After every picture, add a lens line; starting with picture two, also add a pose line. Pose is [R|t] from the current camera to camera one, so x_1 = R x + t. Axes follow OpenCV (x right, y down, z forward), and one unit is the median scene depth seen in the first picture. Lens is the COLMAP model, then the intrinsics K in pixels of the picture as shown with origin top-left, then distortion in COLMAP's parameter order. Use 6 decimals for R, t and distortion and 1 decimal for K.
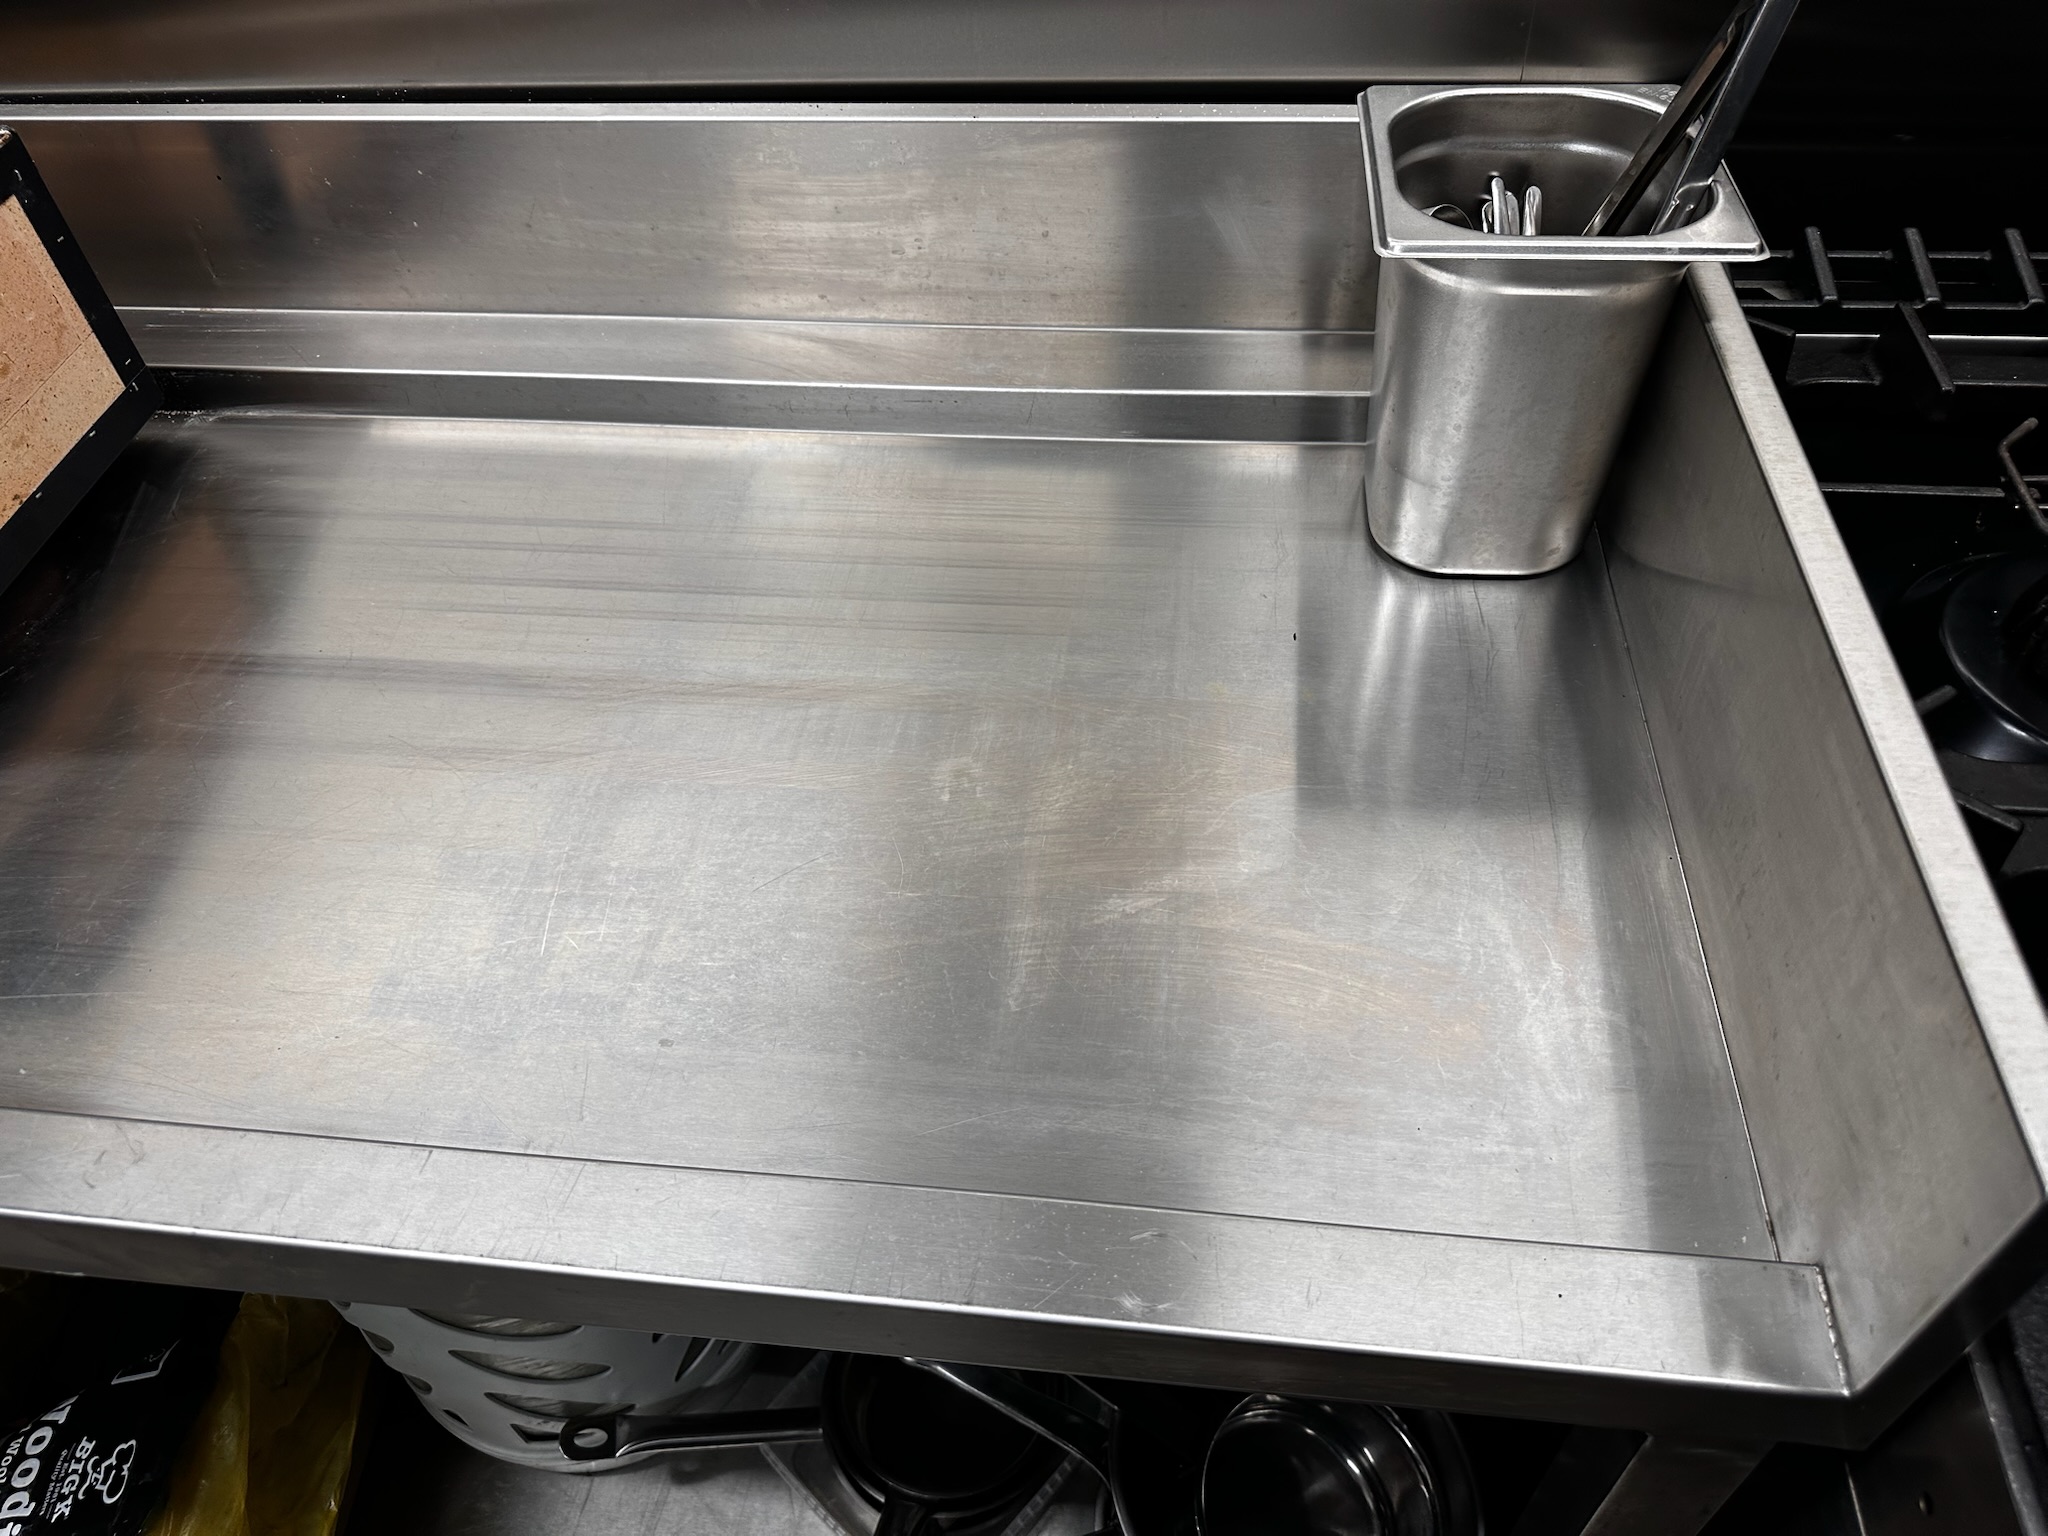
lens RADIAL K [[1494.2, 0, 970.6], [0, 1494.2, 766.2], [0, 0, 1]] dist [0.062510, -0.065165]
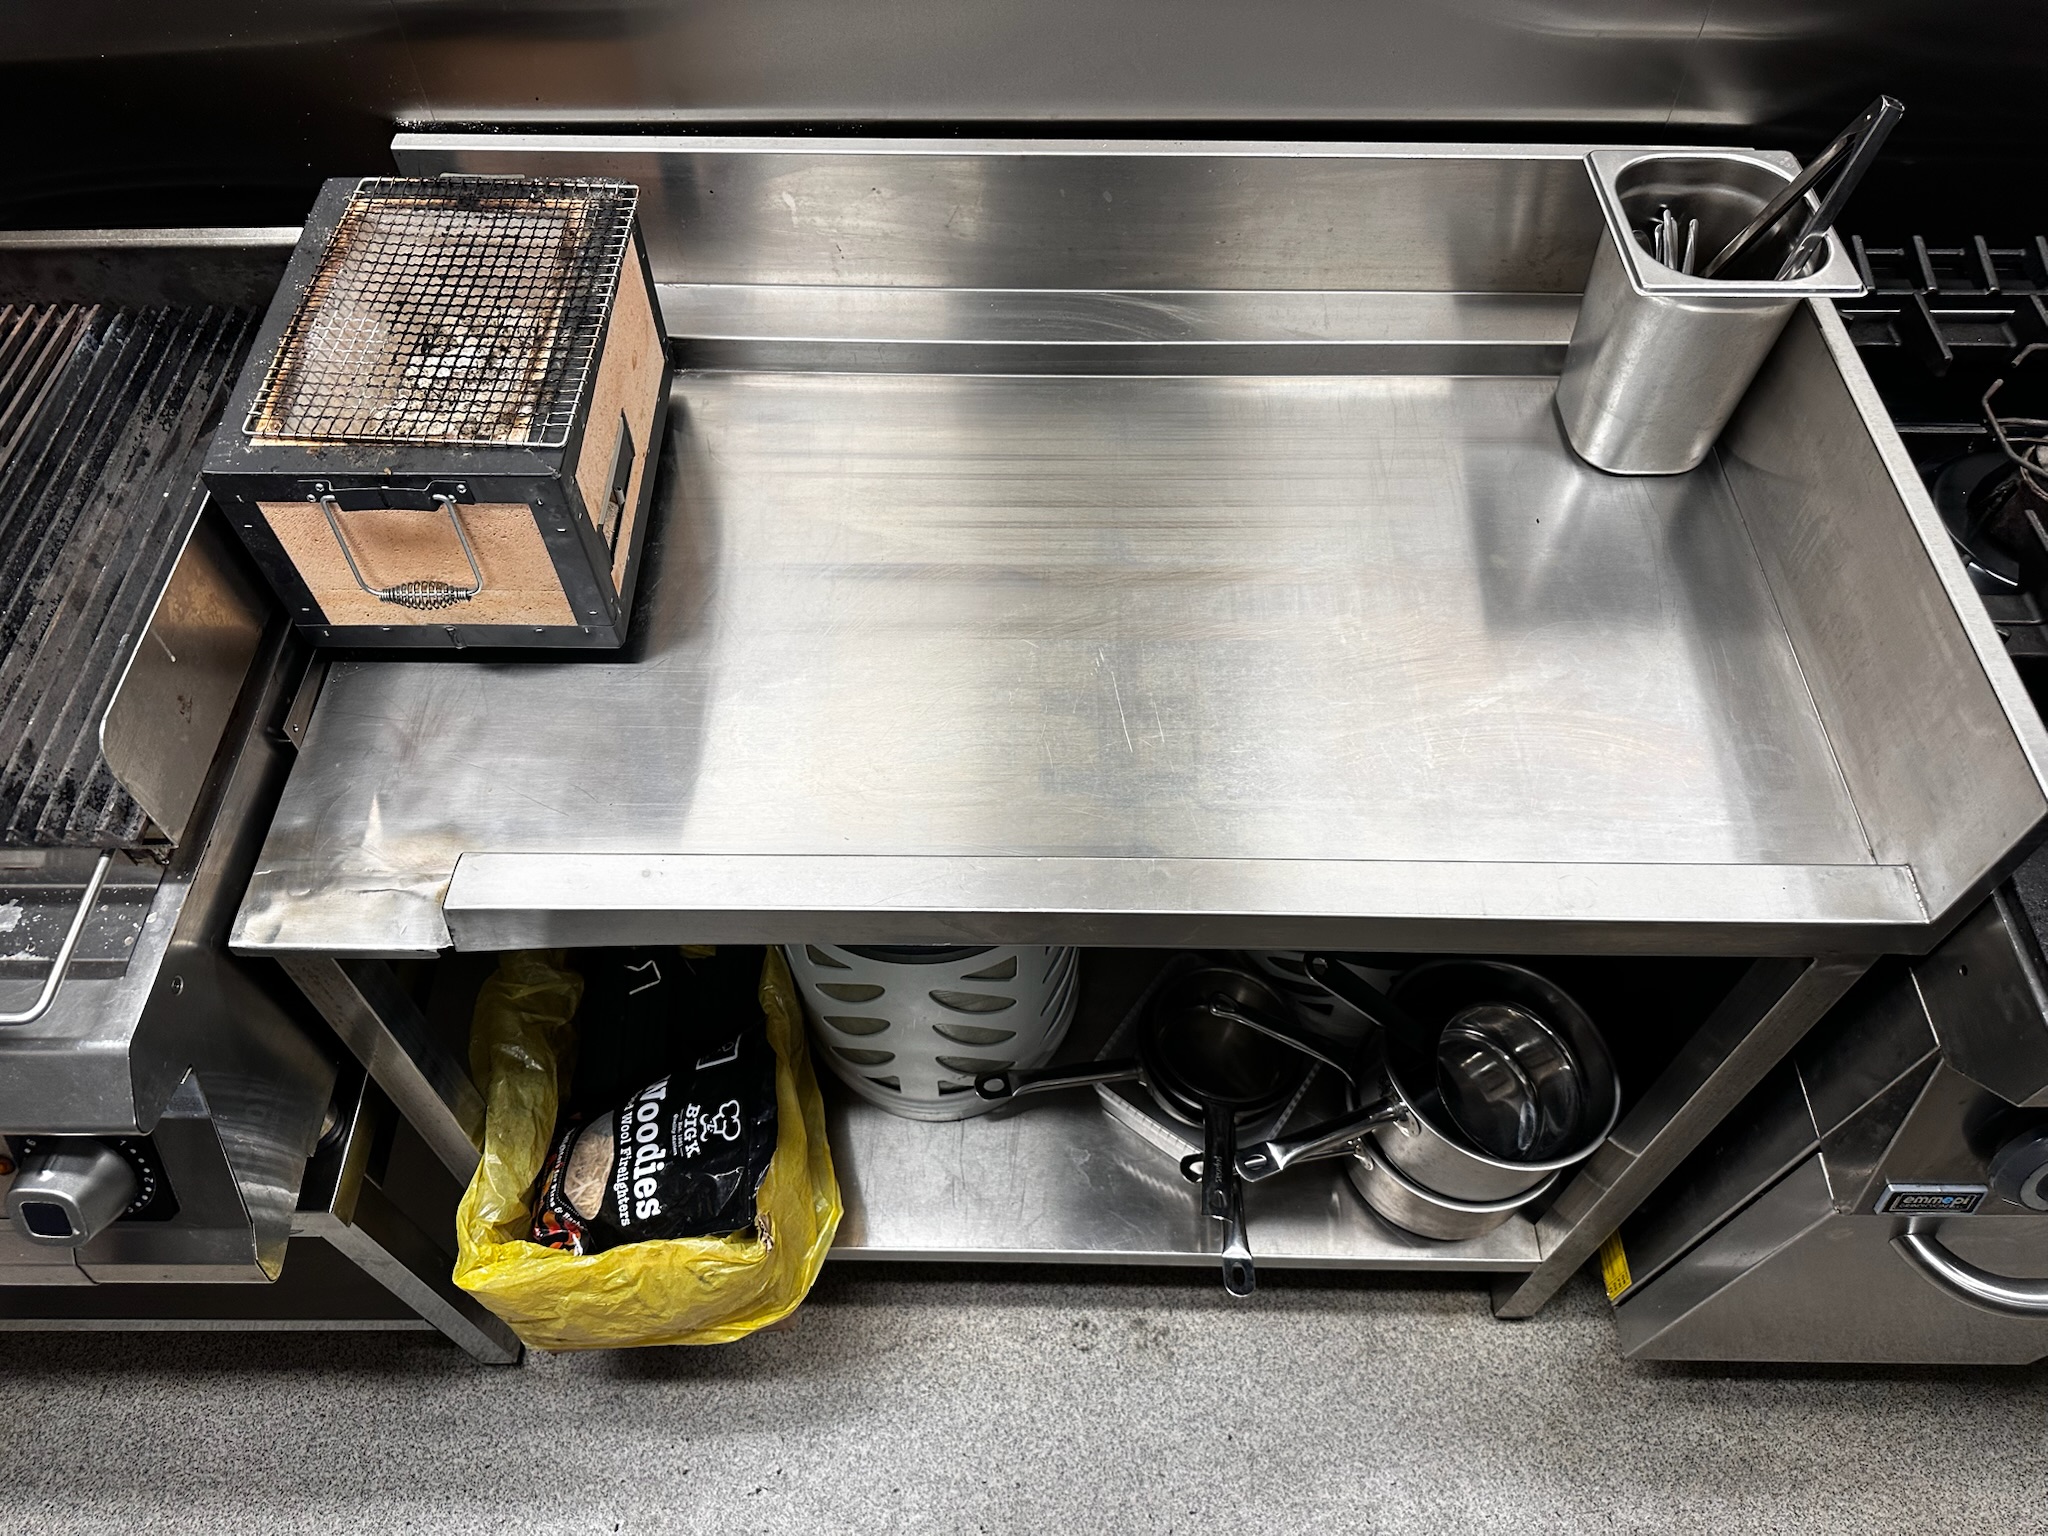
lens RADIAL K [[1469.5, 0, 1024.0], [0, 1469.5, 768.0], [0, 0, 1]] dist [0.108608, -0.099538]
pose [[0.991105, -0.059380, 0.119103, -0.585552], [0.042612, 0.989419, 0.138691, -0.083205], [-0.126078, -0.132382, 0.983148, -0.554421]]
